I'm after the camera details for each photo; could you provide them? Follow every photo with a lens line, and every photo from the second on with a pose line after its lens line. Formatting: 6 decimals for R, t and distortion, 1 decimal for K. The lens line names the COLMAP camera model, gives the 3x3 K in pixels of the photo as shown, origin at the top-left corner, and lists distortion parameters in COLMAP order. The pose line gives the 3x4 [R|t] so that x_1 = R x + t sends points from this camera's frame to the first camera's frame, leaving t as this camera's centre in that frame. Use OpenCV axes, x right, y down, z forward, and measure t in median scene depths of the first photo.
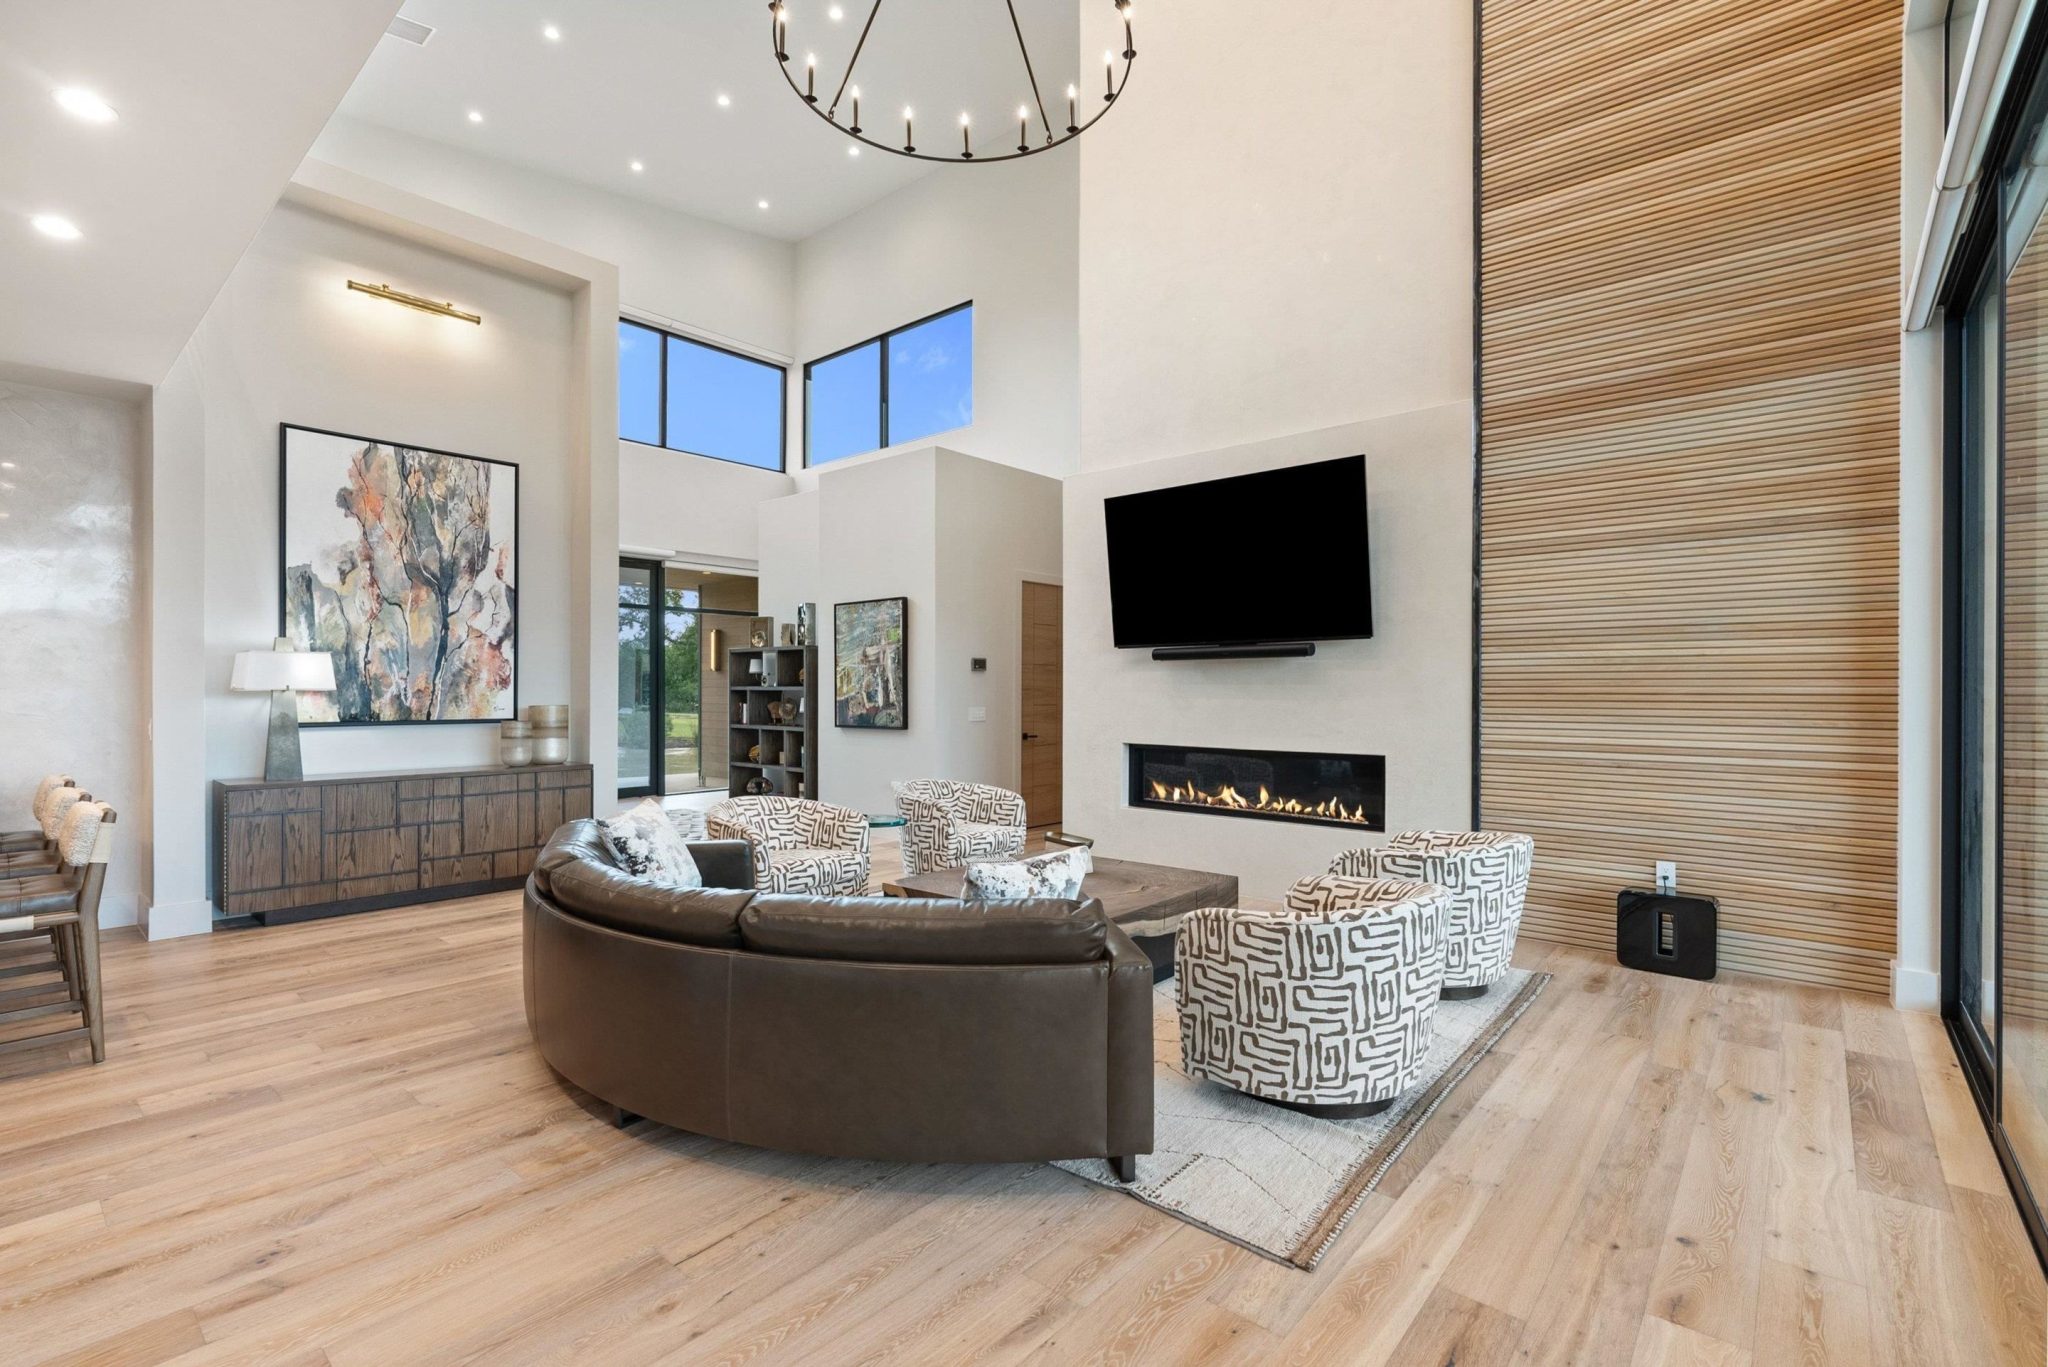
lens RADIAL K [[925.9, 0, 1020.7], [0, 925.9, 693.5], [0, 0, 1]] dist [-0.000678, -0.000141]
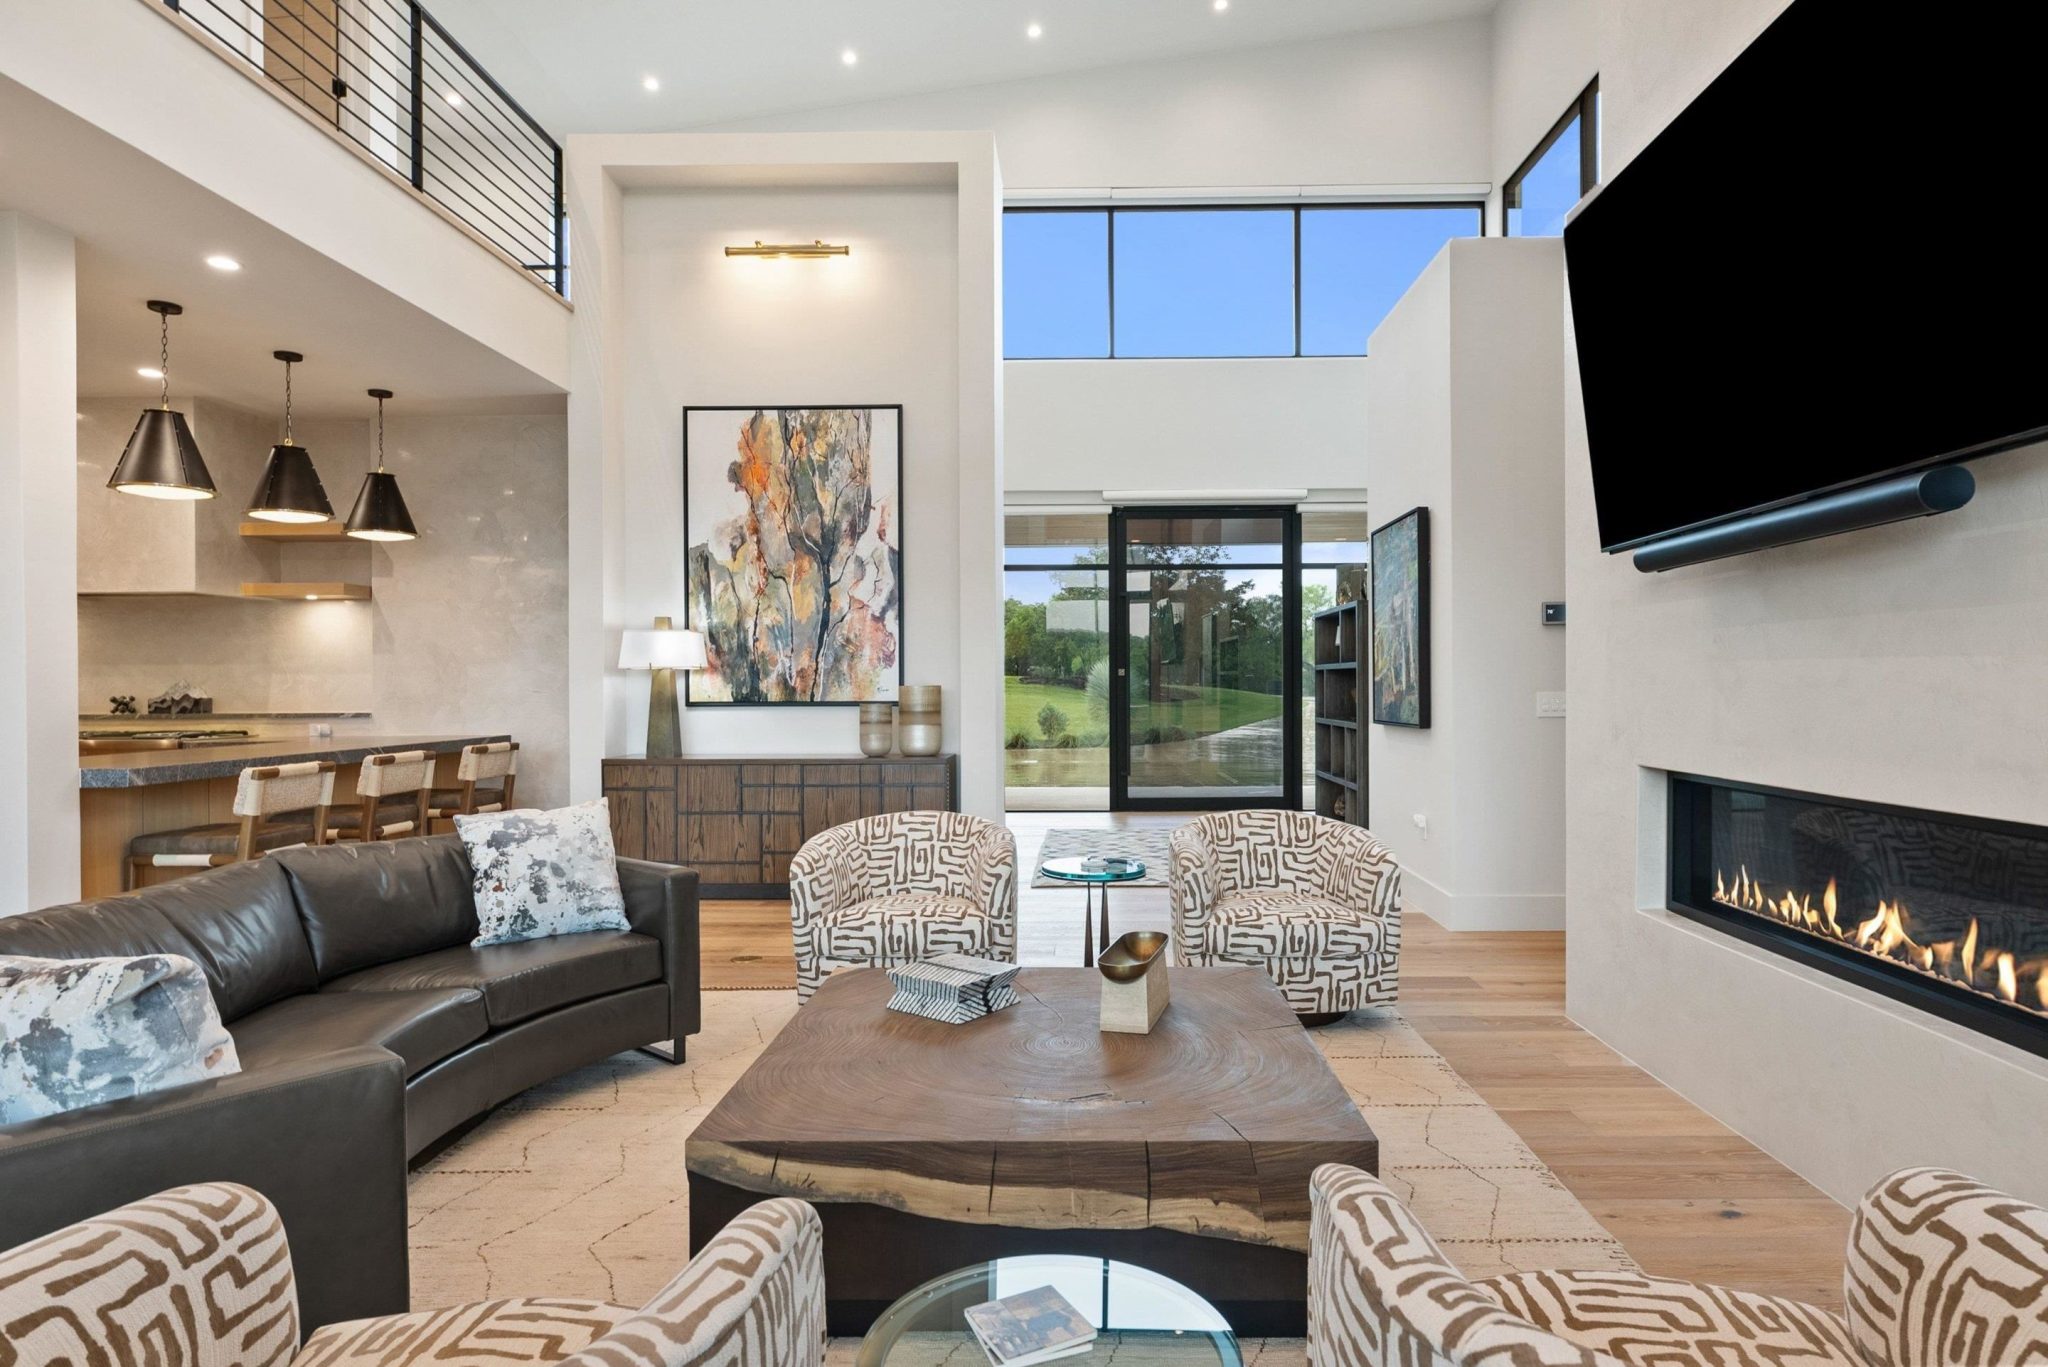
lens RADIAL K [[1121.9, 0, 1048.5], [0, 1121.9, 683.9], [0, 0, 1]] dist [0.002373, -0.000432]
pose [[0.641931, -0.004787, -0.766747, 0.367680], [0.001609, 0.999987, -0.004896, 0.017453], [0.766761, 0.001909, 0.641930, 0.471007]]
